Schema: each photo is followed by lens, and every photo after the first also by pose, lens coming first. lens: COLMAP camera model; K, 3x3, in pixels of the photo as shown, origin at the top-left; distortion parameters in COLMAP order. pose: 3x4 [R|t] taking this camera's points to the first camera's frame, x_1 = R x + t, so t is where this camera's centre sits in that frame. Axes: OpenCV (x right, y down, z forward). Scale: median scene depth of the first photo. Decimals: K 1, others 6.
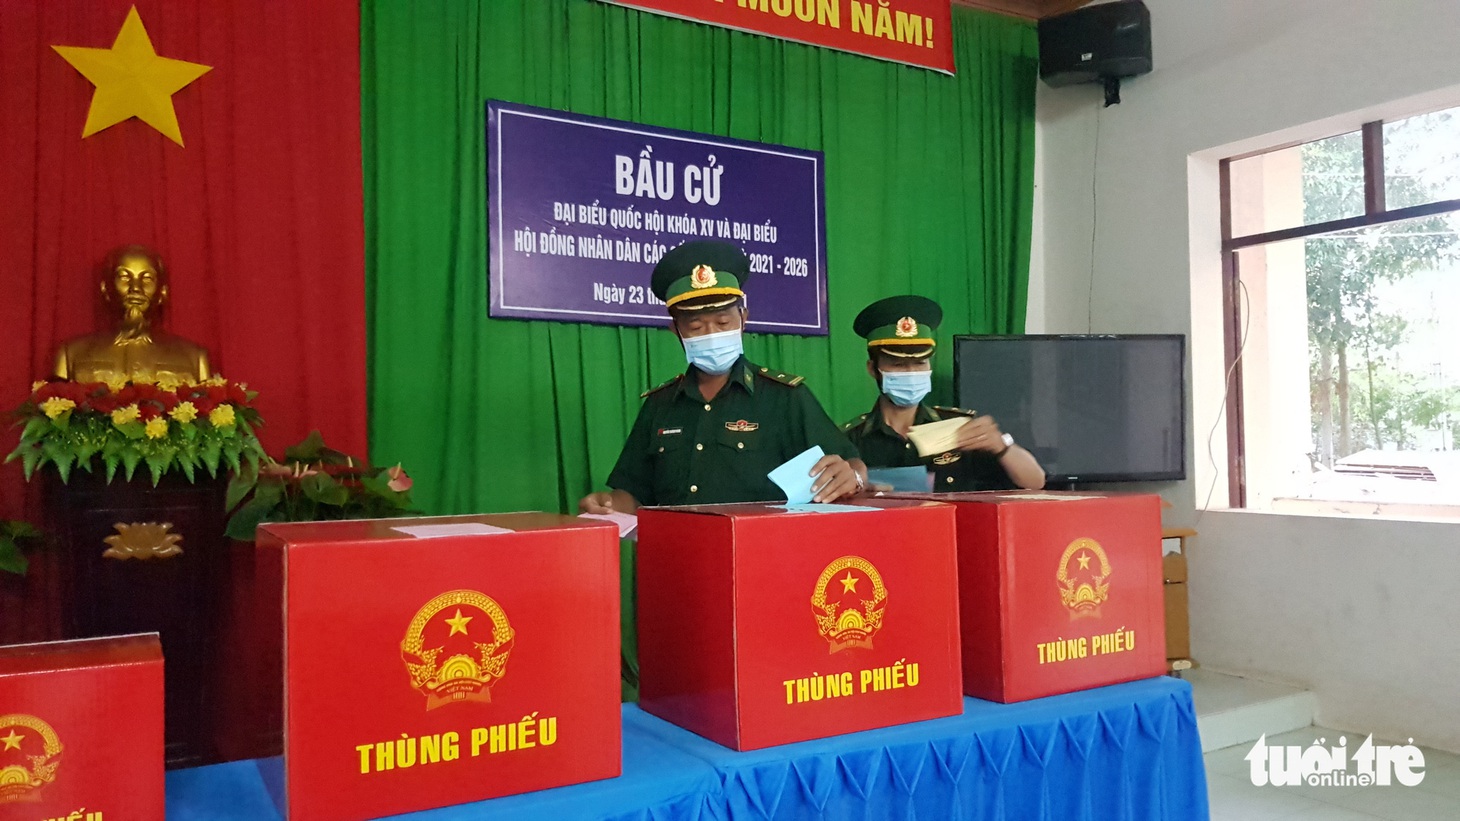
lens RADIAL K [[1101.5, 0, 733.7], [0, 1101.5, 419.0], [0, 0, 1]] dist [0.009771, -0.033571]
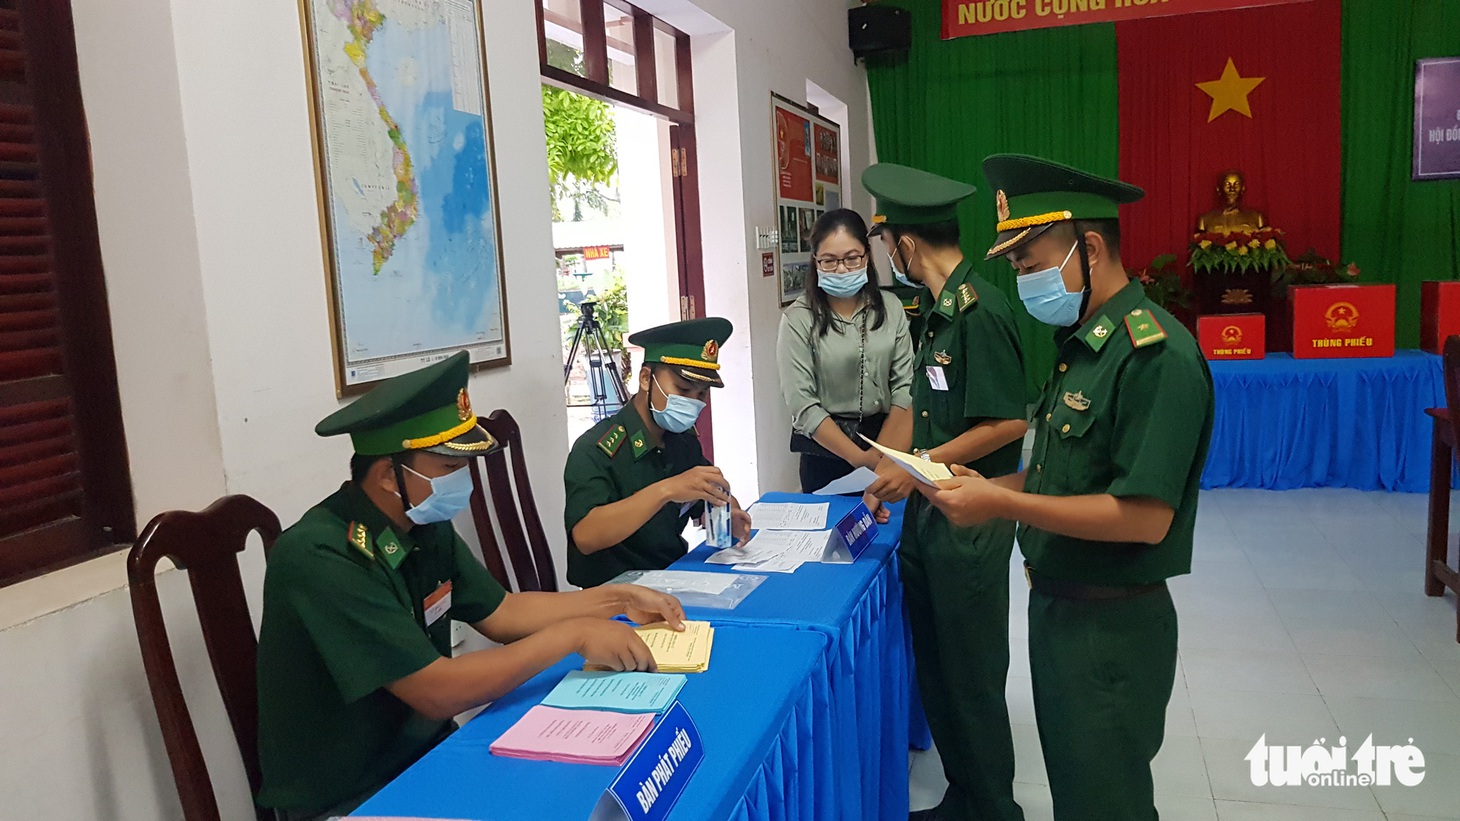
lens RADIAL K [[1101.5, 0, 725.2], [0, 1101.5, 415.7], [0, 0, 1]] dist [0.009771, -0.033571]
pose [[0.648542, 0.082669, -0.756676, 0.456023], [0.064092, 0.984624, 0.162505, -0.075977], [0.758476, -0.153888, 0.633272, -1.099940]]
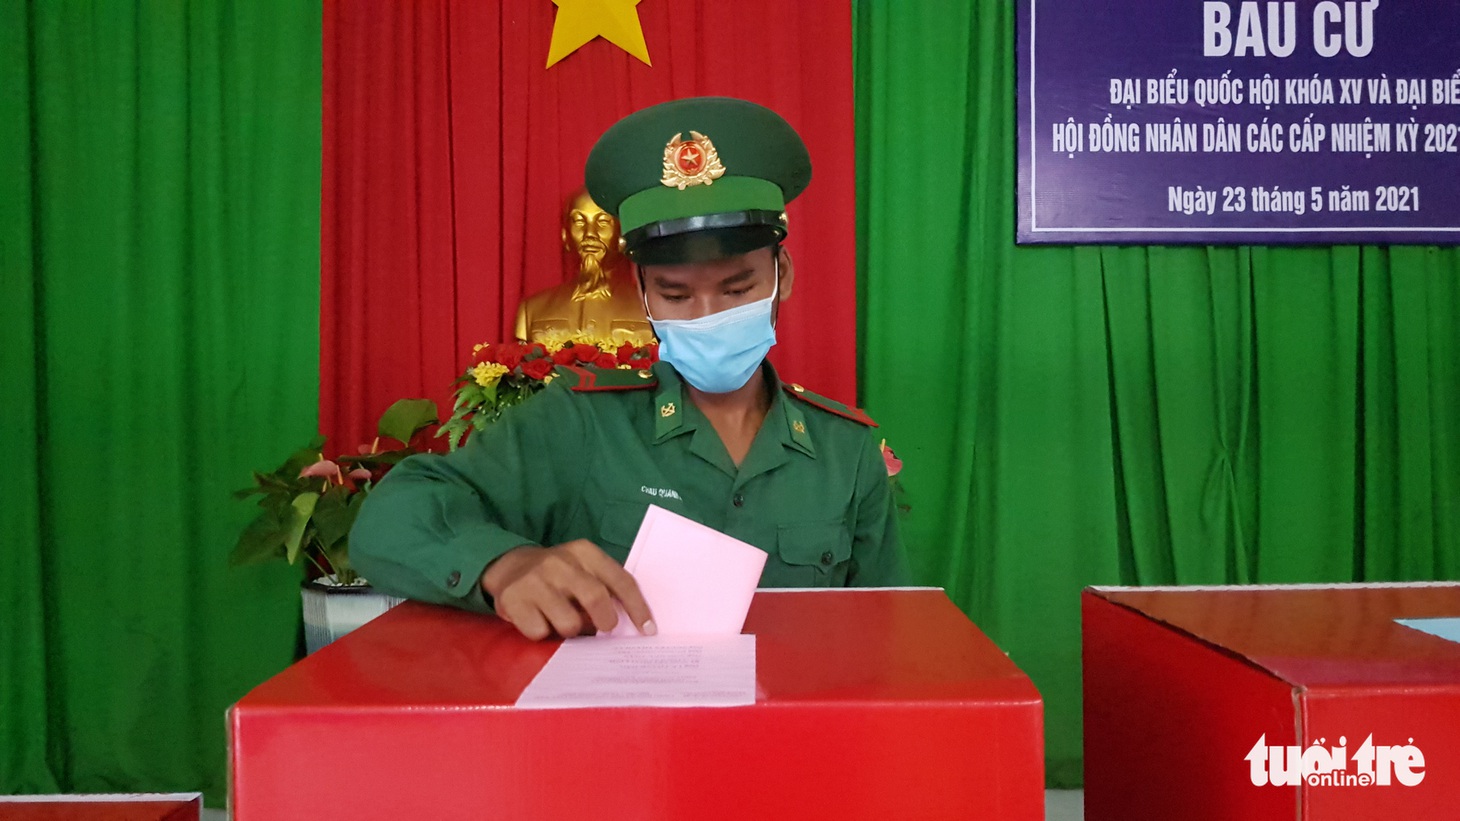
lens RADIAL K [[1101.5, 0, 737.2], [0, 1101.5, 423.9], [0, 0, 1]] dist [0.009771, -0.033571]
pose [[0.861618, 0.010579, -0.507448, -0.004814], [0.010536, 0.999195, 0.038720, -0.001794], [0.507449, -0.038708, 0.860812, 0.250600]]
